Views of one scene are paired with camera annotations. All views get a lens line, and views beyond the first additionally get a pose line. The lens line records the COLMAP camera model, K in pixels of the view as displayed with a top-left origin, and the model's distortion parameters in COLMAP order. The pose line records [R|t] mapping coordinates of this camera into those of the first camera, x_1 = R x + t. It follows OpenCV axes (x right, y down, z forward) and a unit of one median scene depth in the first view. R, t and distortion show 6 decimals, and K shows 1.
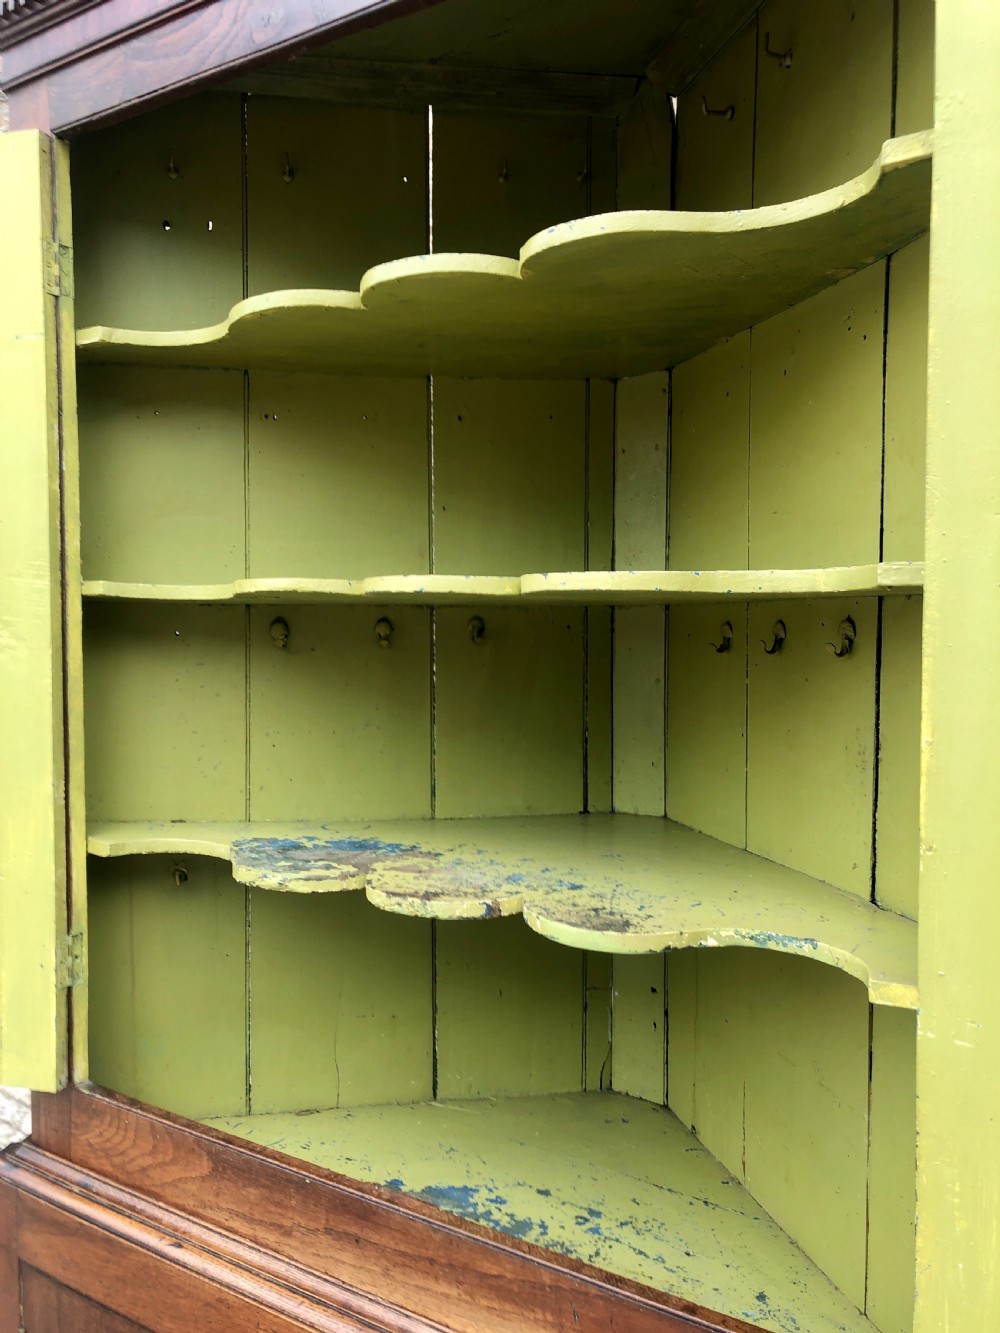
lens RADIAL K [[1100.2, 0, 501.7], [0, 1100.2, 659.7], [0, 0, 1]] dist [0.008899, -0.004598]
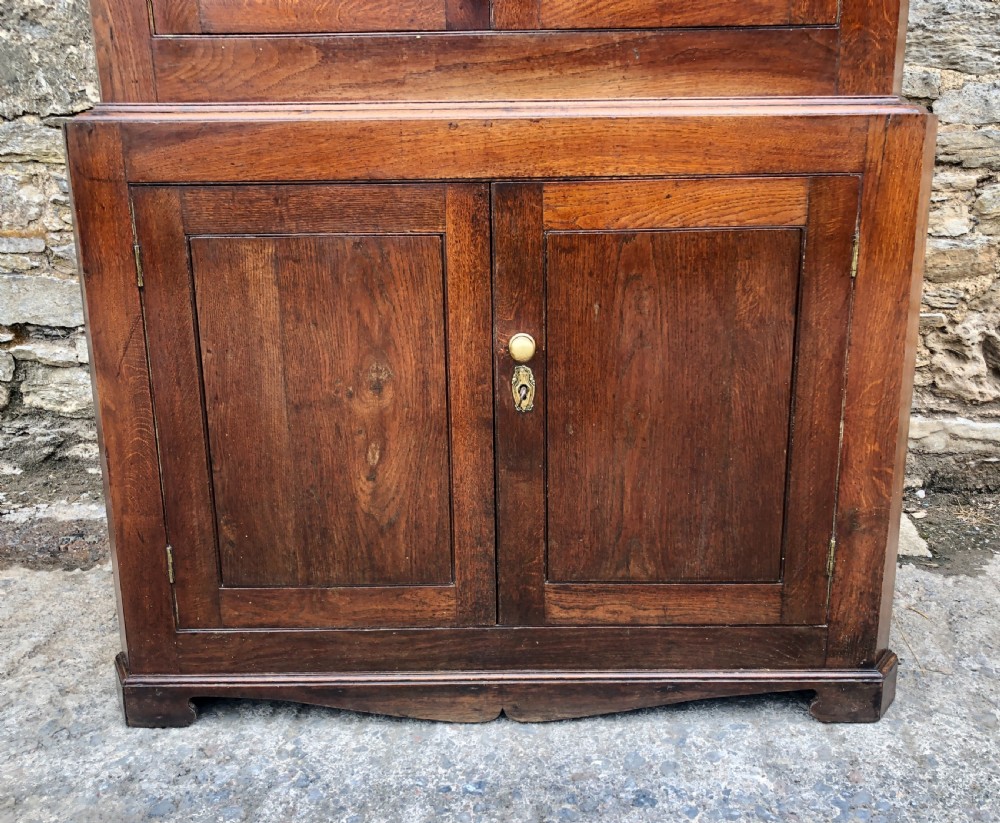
lens RADIAL K [[992.0, 0, 516.8], [0, 992.0, 426.1], [0, 0, 1]] dist [0.064833, -0.150584]
pose [[0.848171, -0.154731, 0.506620, -0.738461], [0.035187, 0.970733, 0.237569, 0.611965], [-0.528552, -0.183673, 0.828793, -0.200982]]
